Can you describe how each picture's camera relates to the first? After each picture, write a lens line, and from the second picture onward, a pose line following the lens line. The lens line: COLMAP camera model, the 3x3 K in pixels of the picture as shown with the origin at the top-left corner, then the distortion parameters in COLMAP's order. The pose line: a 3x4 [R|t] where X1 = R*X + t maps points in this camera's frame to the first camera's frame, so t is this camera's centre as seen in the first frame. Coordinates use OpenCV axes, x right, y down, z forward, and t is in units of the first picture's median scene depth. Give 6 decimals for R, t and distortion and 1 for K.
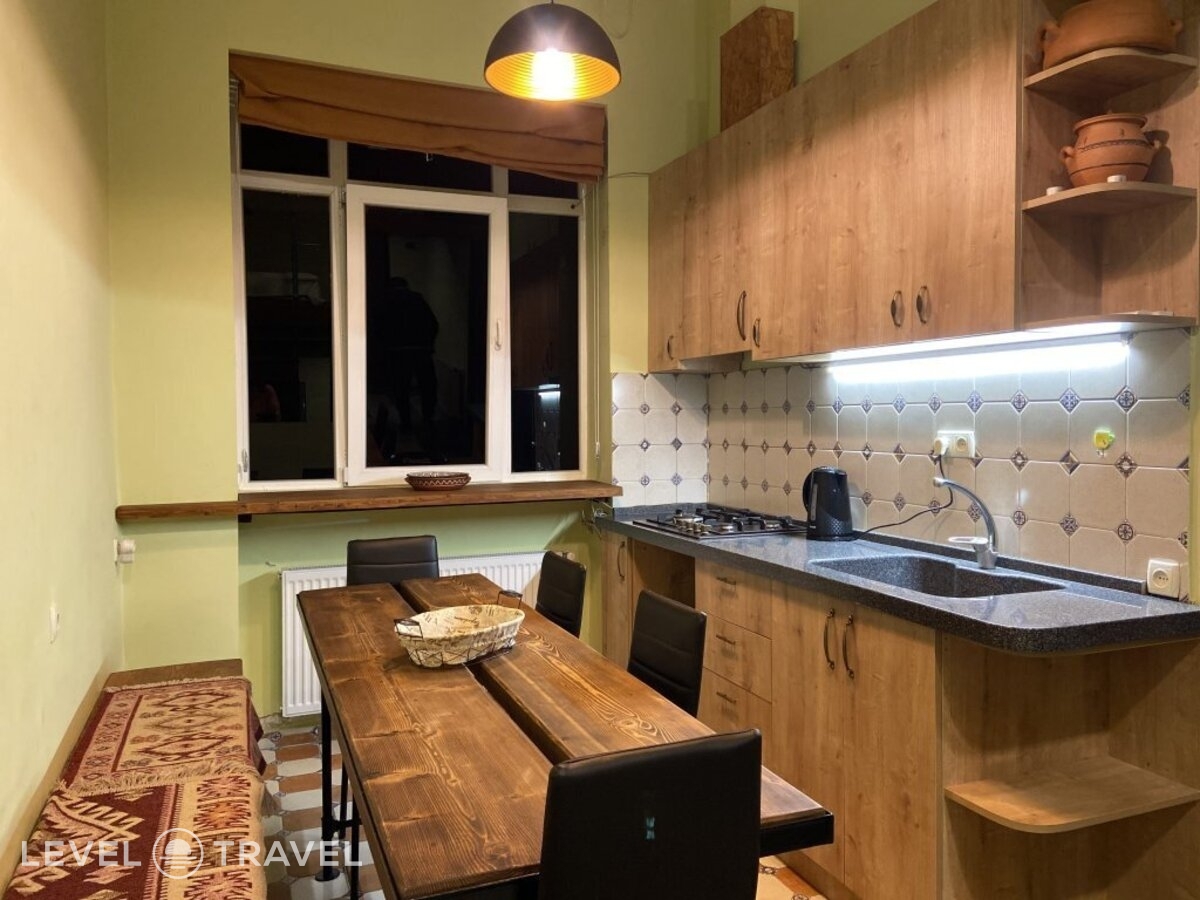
lens RADIAL K [[900.4, 0, 606.6], [0, 900.4, 443.5], [0, 0, 1]] dist [0.125692, -0.162548]
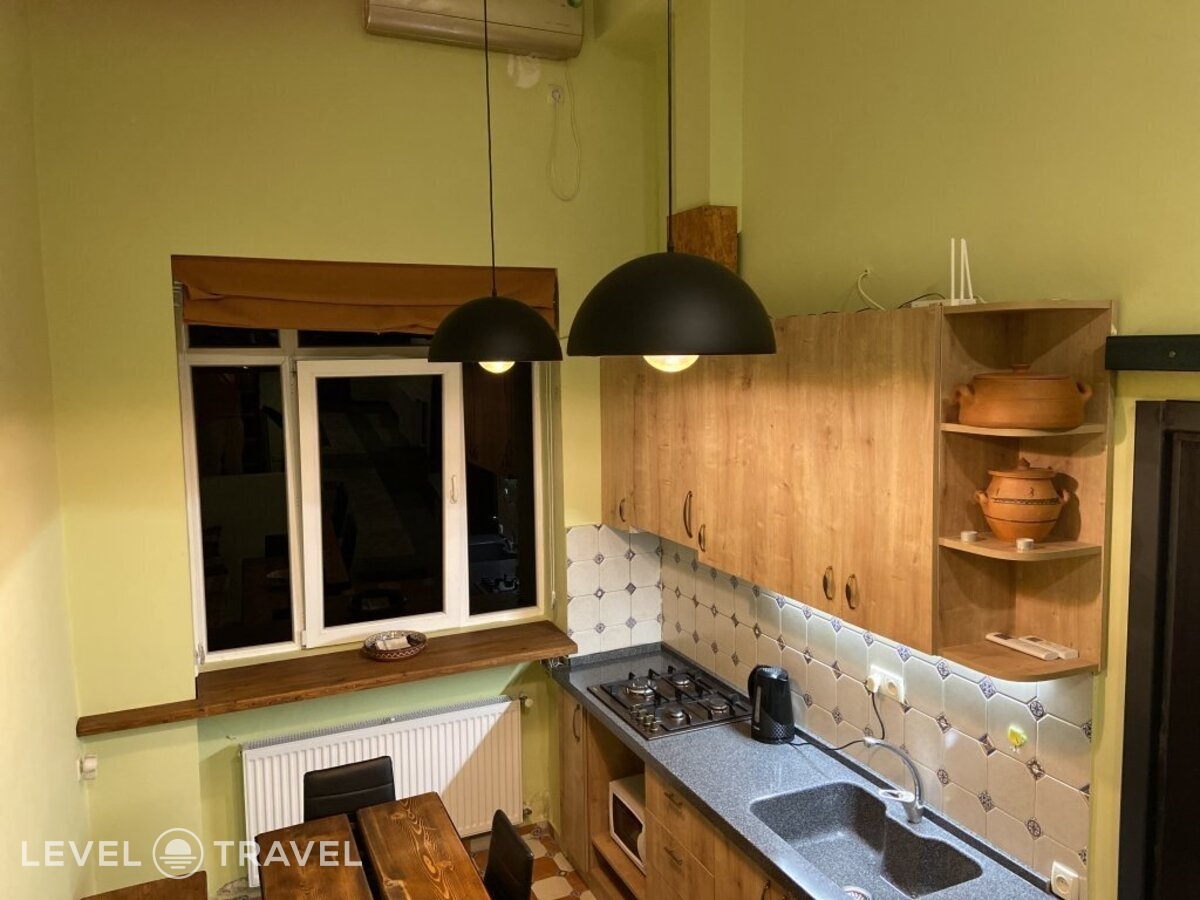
lens RADIAL K [[899.1, 0, 610.5], [0, 899.1, 439.7], [0, 0, 1]] dist [0.127382, -0.163924]
pose [[0.999258, -0.013410, 0.036095, 0.028247], [0.011050, 0.997837, 0.064798, -0.334990], [-0.036886, -0.064351, 0.997245, -0.018808]]
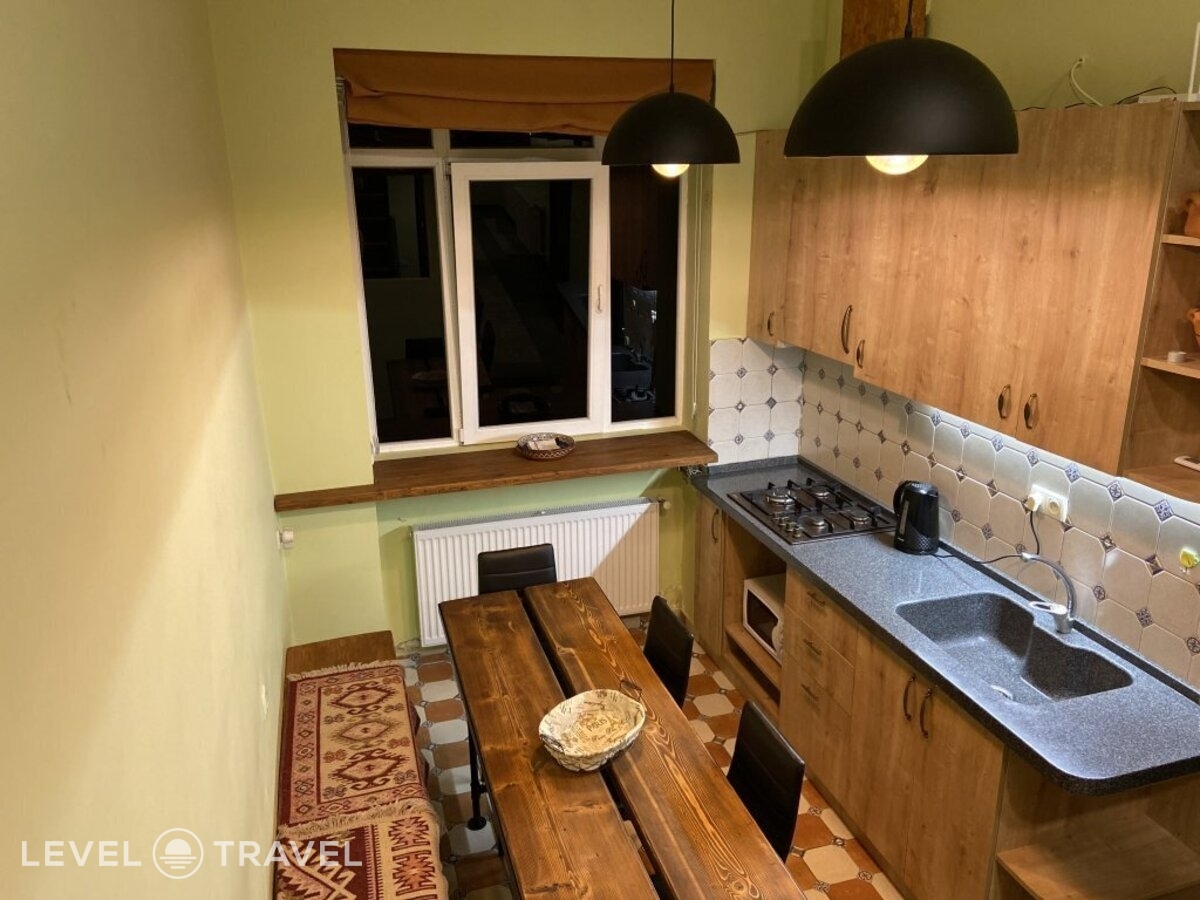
lens RADIAL K [[900.4, 0, 606.6], [0, 900.4, 443.5], [0, 0, 1]] dist [0.125692, -0.162548]
pose [[0.996581, 0.021193, -0.079857, -0.037866], [0.001147, 0.962899, 0.269859, -0.333394], [0.082613, -0.269028, 0.959583, -0.031979]]
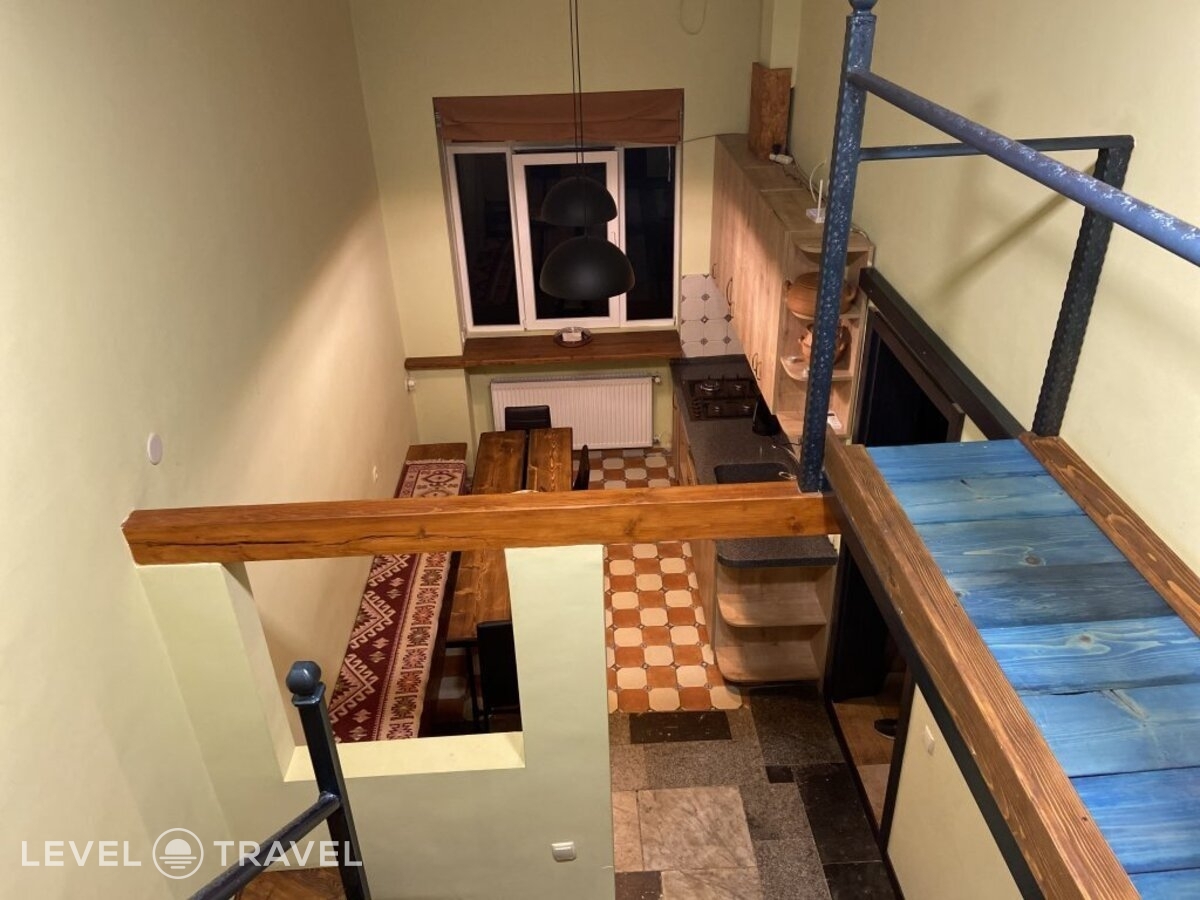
lens RADIAL K [[900.4, 0, 606.6], [0, 900.4, 443.5], [0, 0, 1]] dist [0.125692, -0.162548]
pose [[0.941414, 0.149120, -0.302494, 0.533168], [0.011668, 0.881996, 0.471112, -0.752024], [0.337051, -0.447041, 0.828584, -0.587518]]
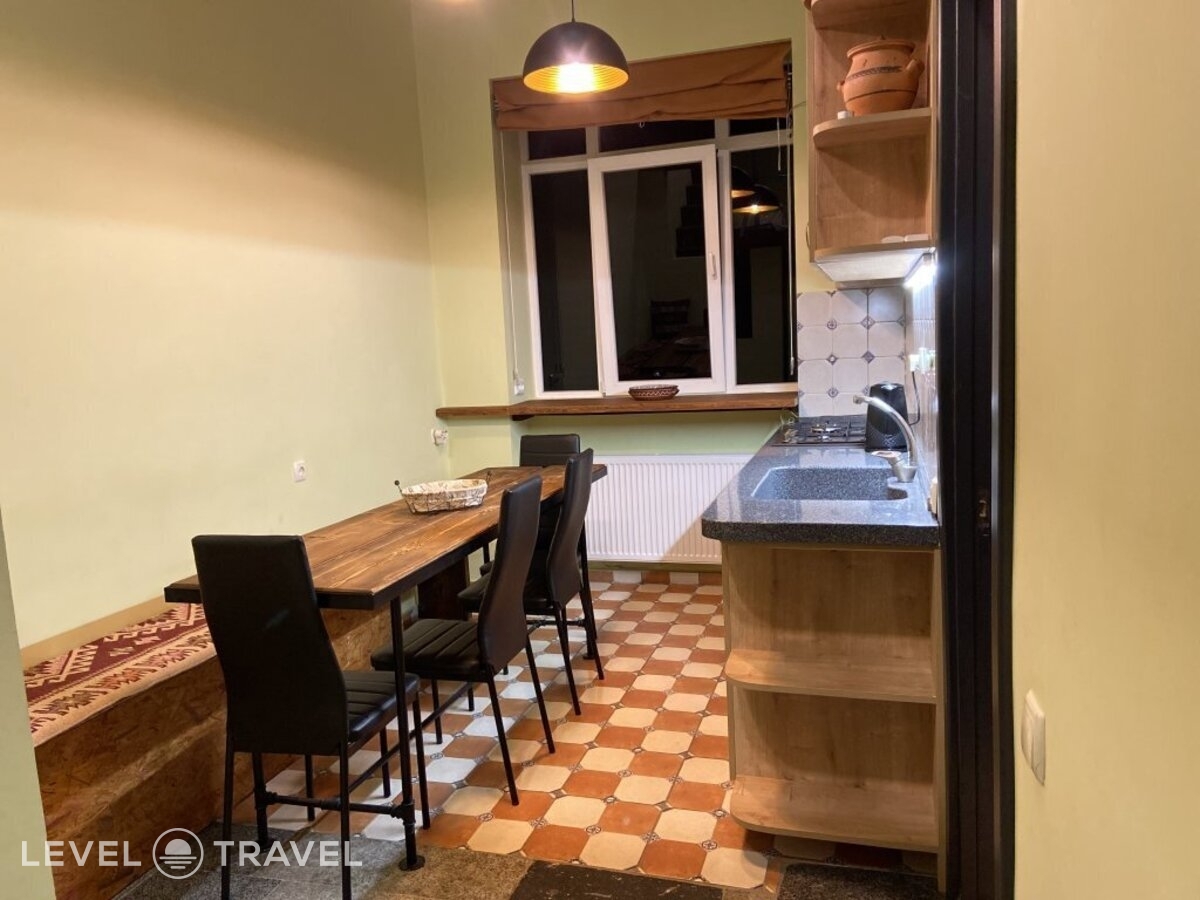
lens RADIAL K [[900.4, 0, 606.6], [0, 900.4, 443.5], [0, 0, 1]] dist [0.125692, -0.162548]
pose [[0.782740, 0.040455, -0.621033, 0.705995], [0.026354, 0.994835, 0.098022, -0.015708], [0.621791, -0.093092, 0.777631, -0.014646]]
